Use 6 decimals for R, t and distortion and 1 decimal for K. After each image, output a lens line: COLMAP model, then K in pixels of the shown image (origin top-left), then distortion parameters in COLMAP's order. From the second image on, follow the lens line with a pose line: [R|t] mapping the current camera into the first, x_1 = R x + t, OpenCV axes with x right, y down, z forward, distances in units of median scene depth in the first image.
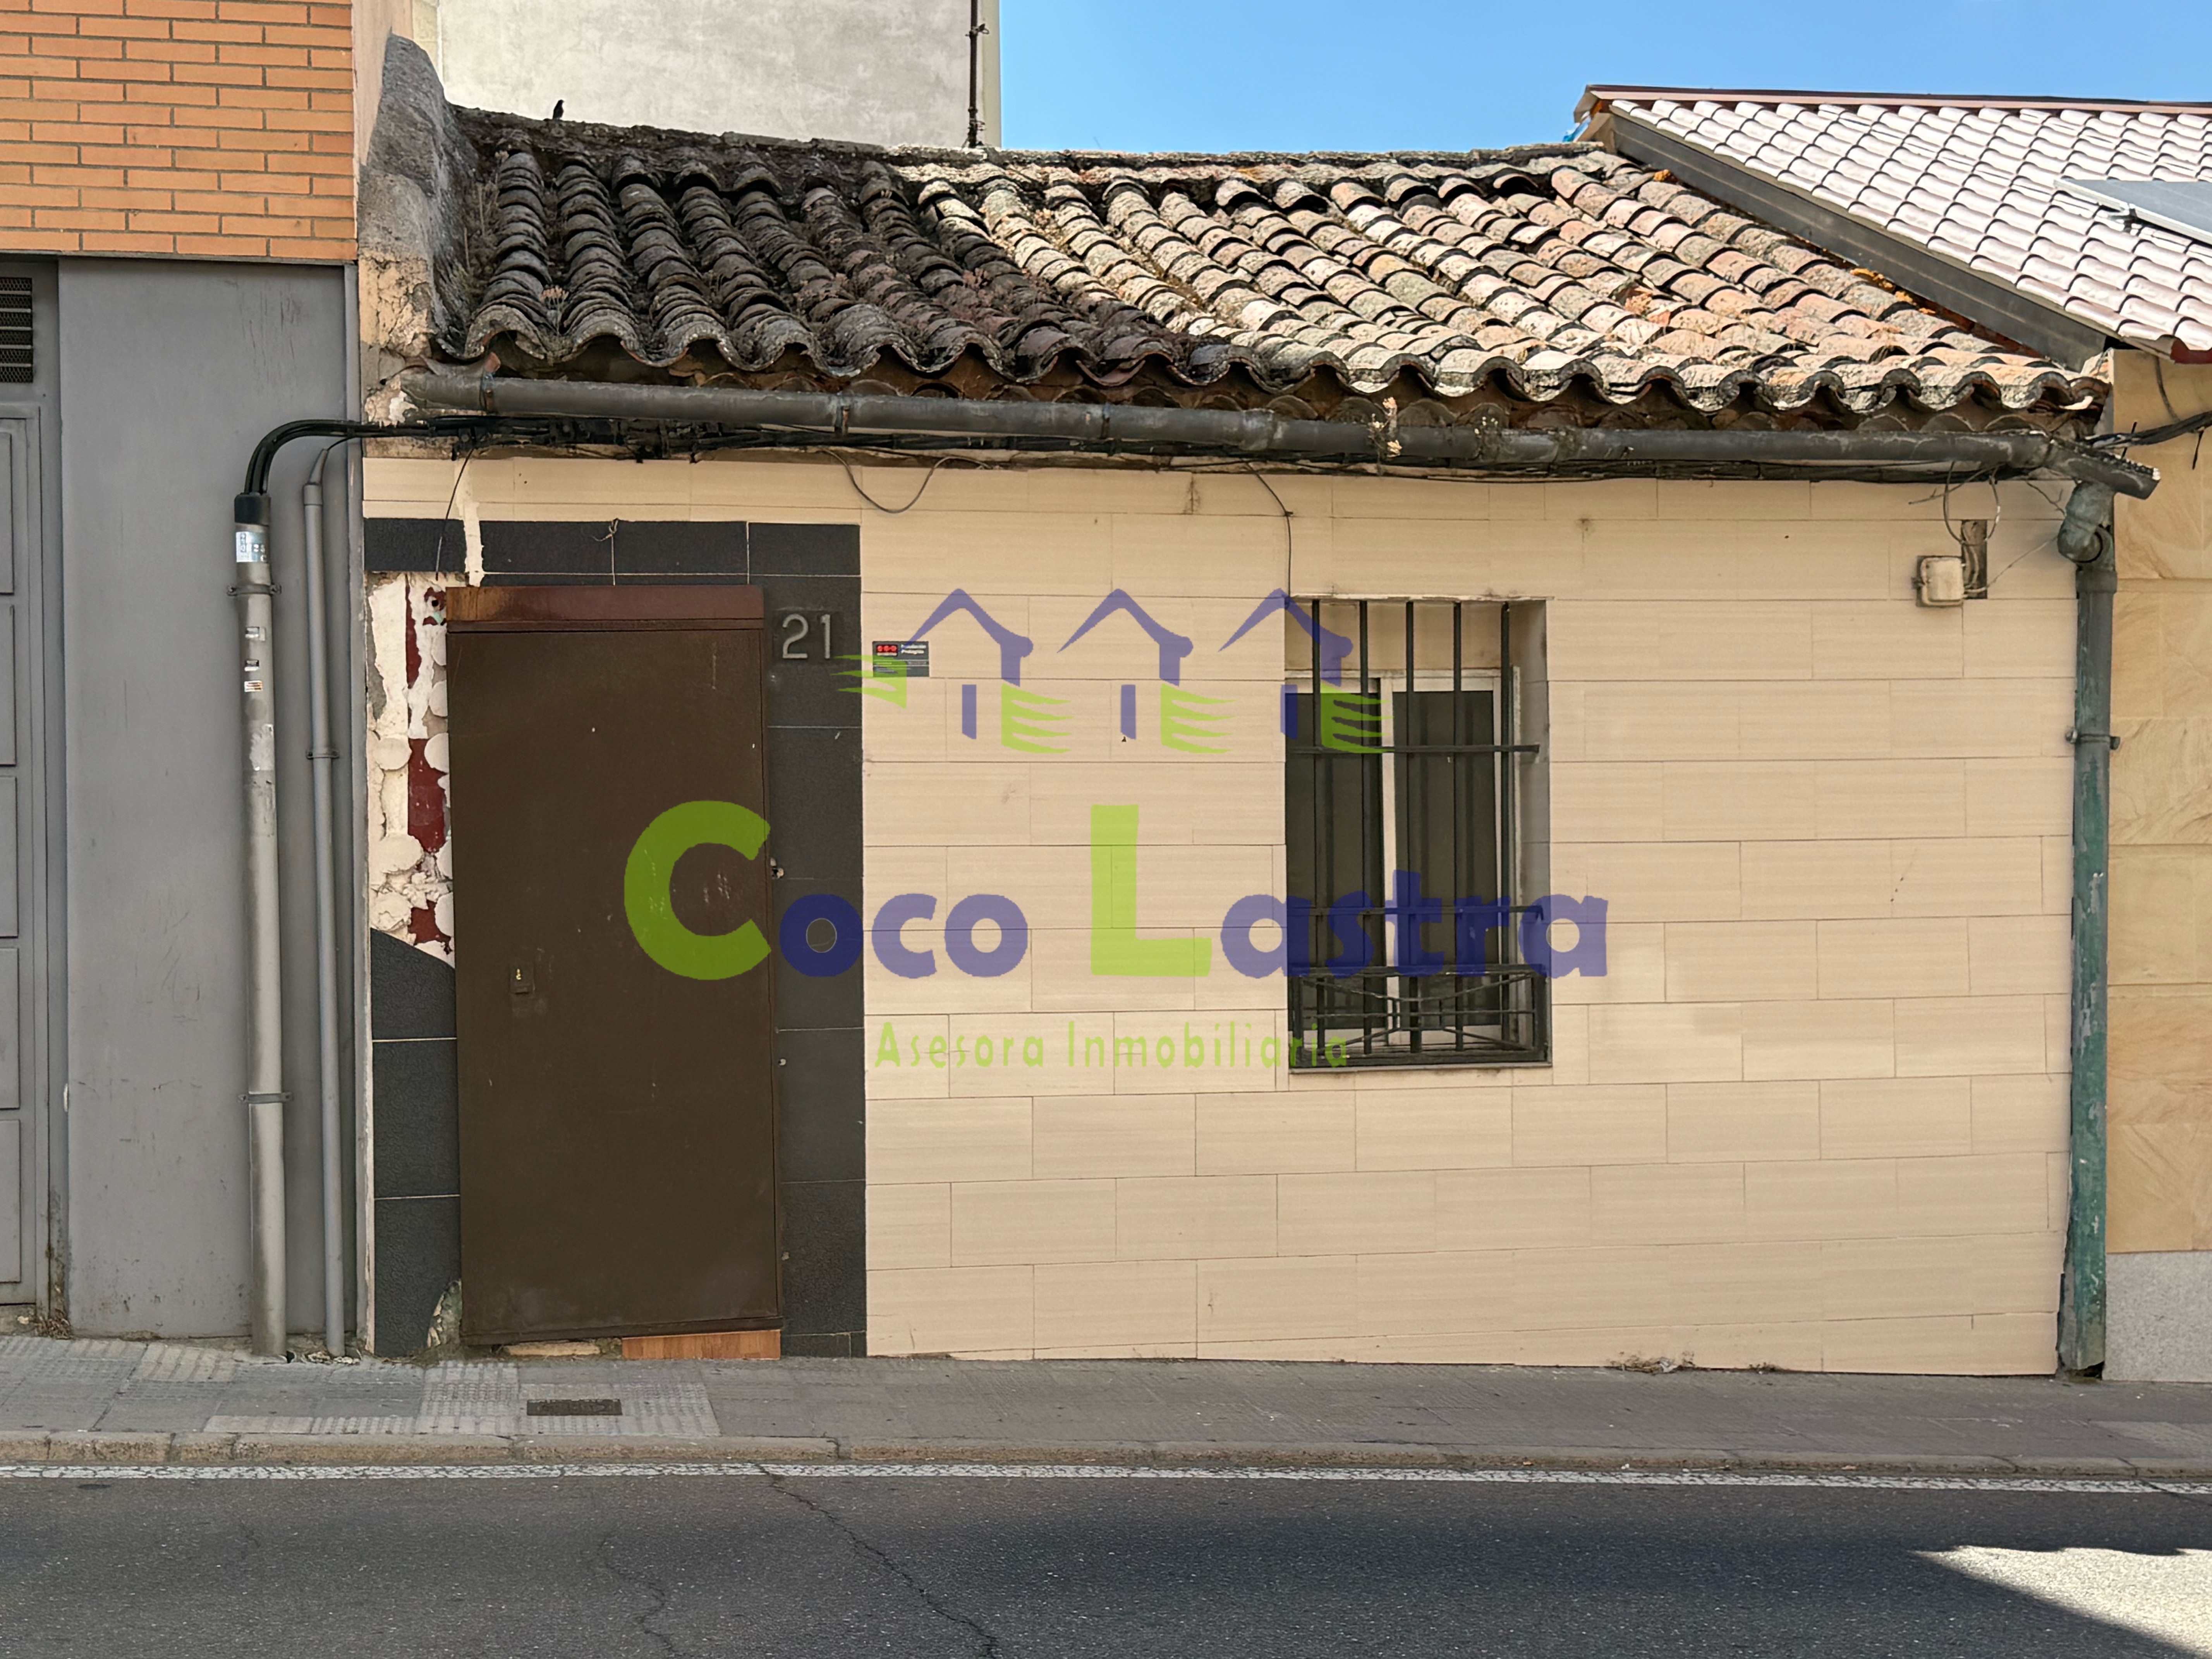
lens RADIAL K [[3031.3, 0, 1108.2], [0, 3031.3, 831.7], [0, 0, 1]] dist [0.173721, 0.000000]
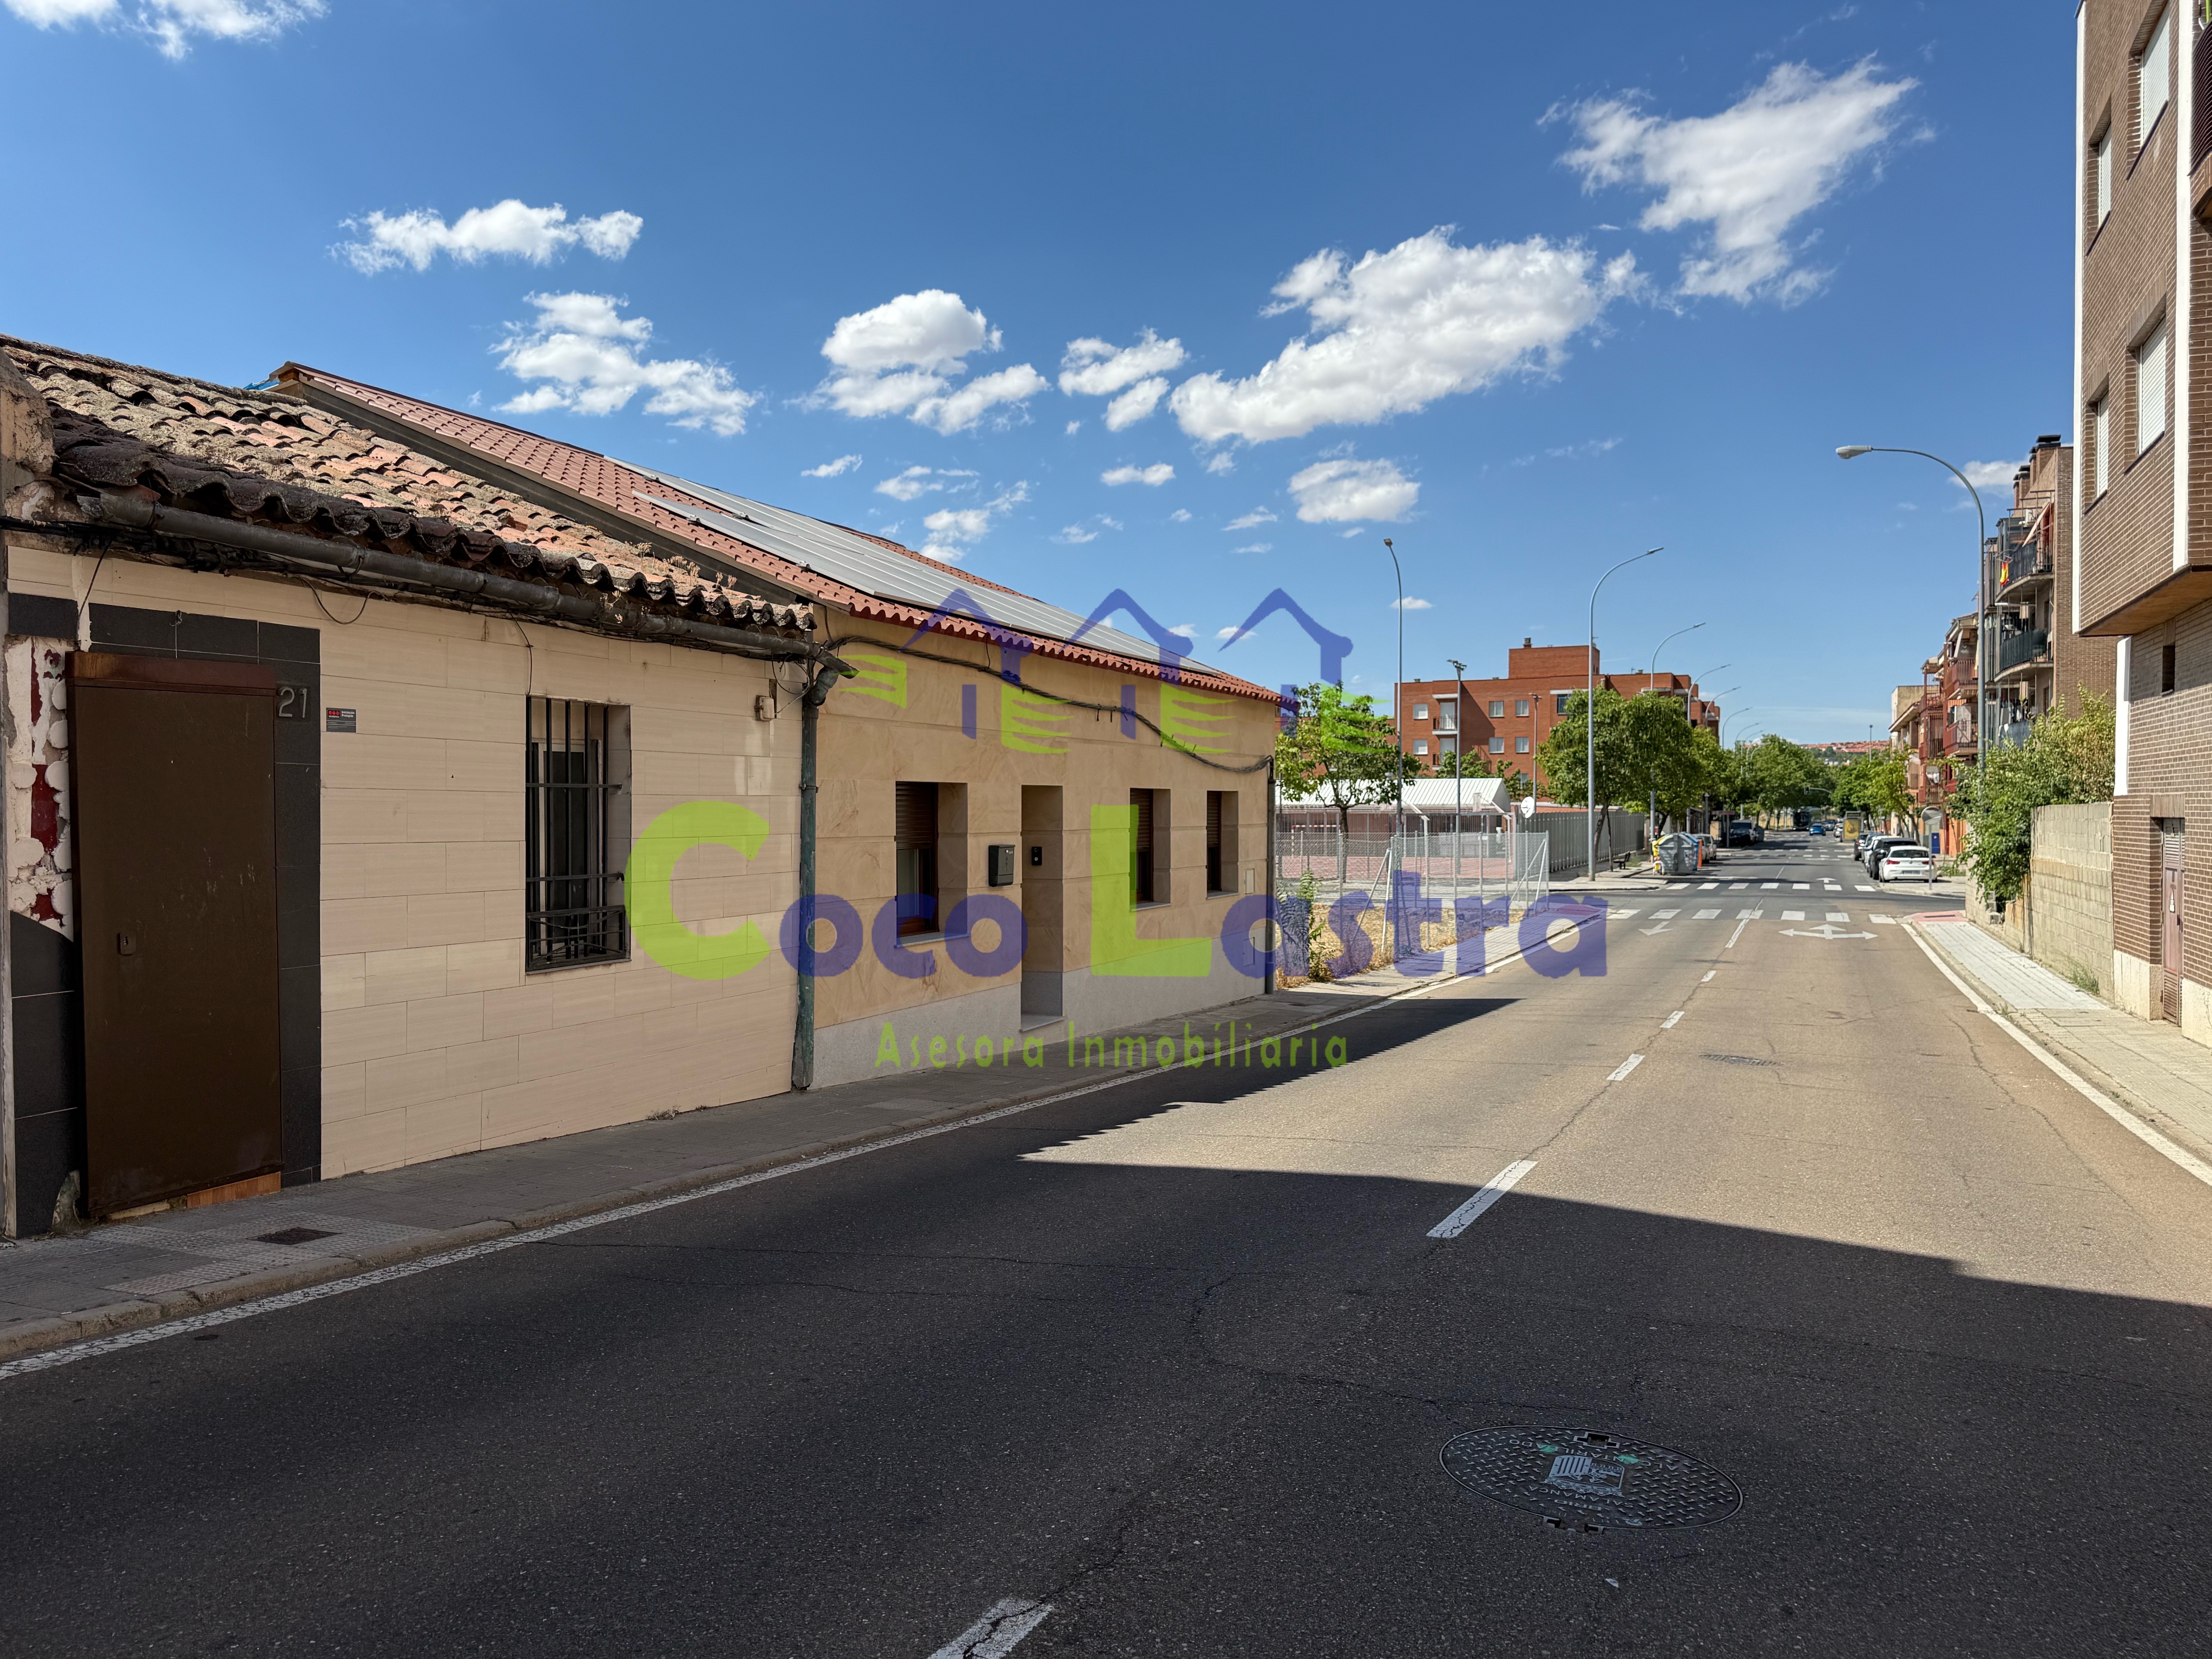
lens RADIAL K [[1686.8, 0, 1101.2], [0, 1686.8, 839.2], [0, 0, 1]] dist [0.006757, -0.004500]
pose [[0.538204, -0.005438, 0.842797, -0.583687], [-0.008155, 0.999899, 0.011660, -0.010499], [-0.842775, -0.013148, 0.538105, 0.227258]]
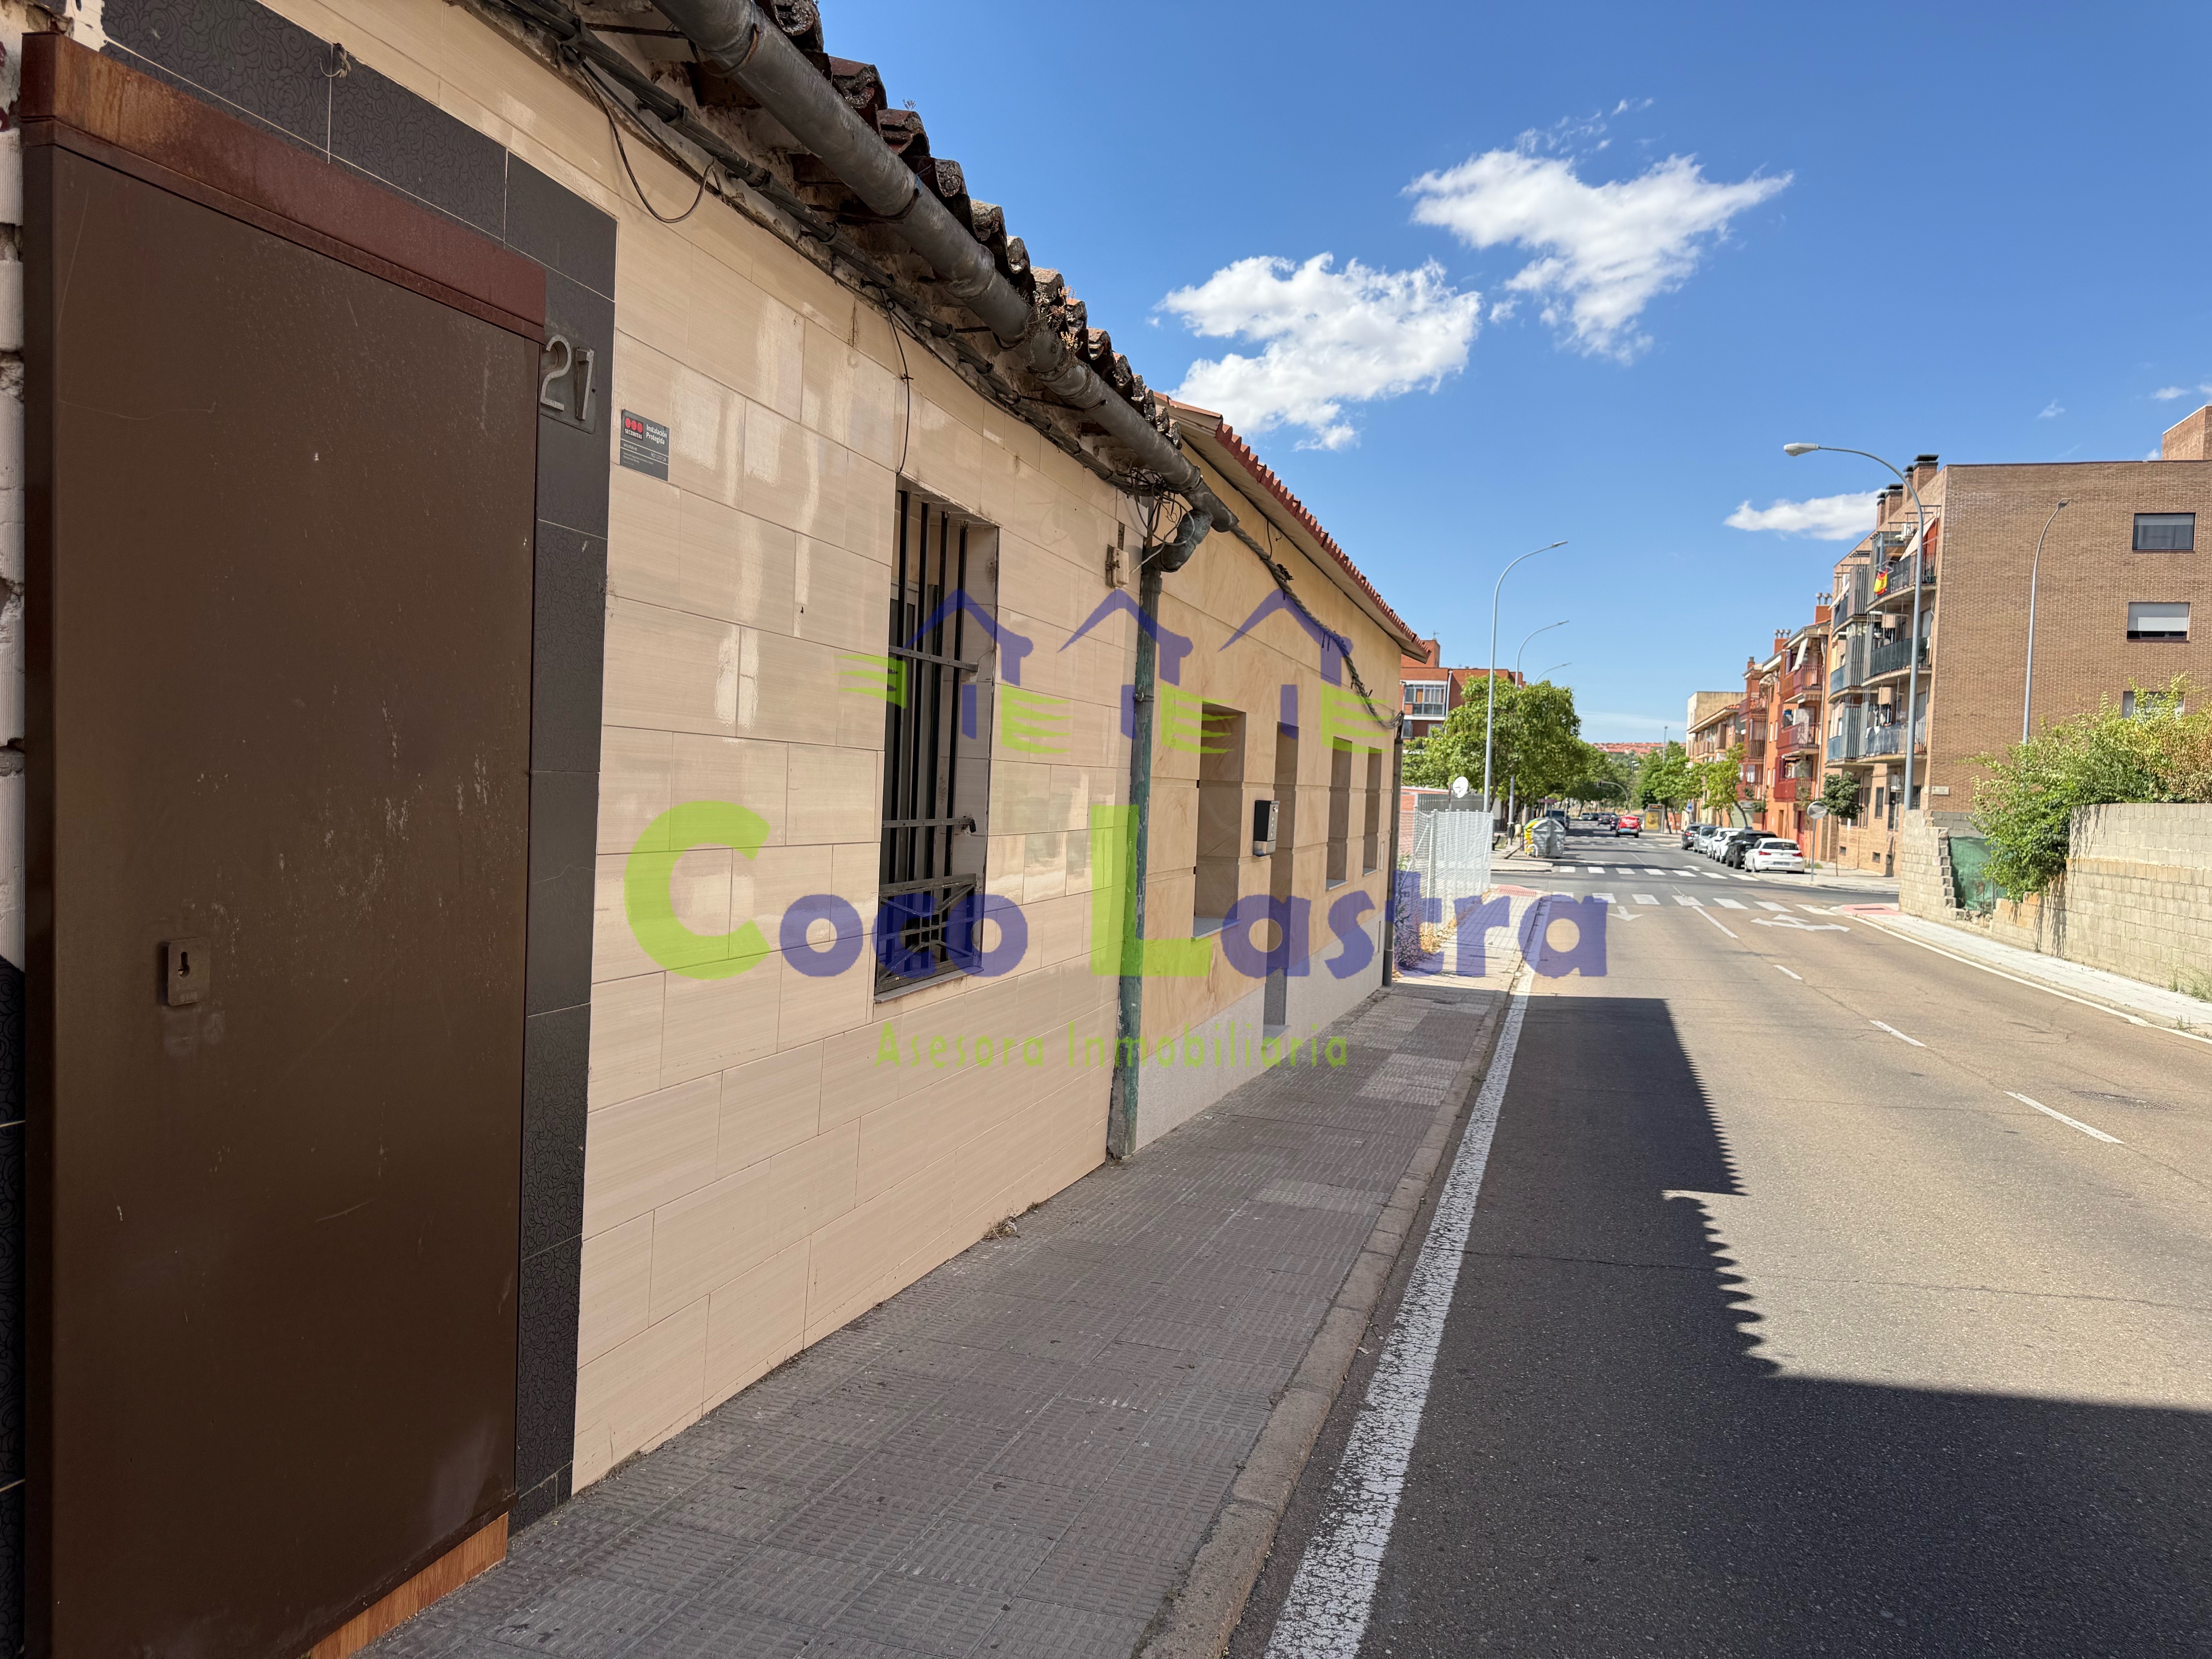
lens RADIAL K [[1568.9, 0, 1109.3], [0, 1568.9, 833.9], [0, 0, 1]] dist [0.006004, -0.010250]
pose [[0.441311, -0.002145, 0.897352, -0.336593], [-0.046027, 0.998627, 0.025022, 0.014821], [-0.896173, -0.052345, 0.440606, 0.762870]]
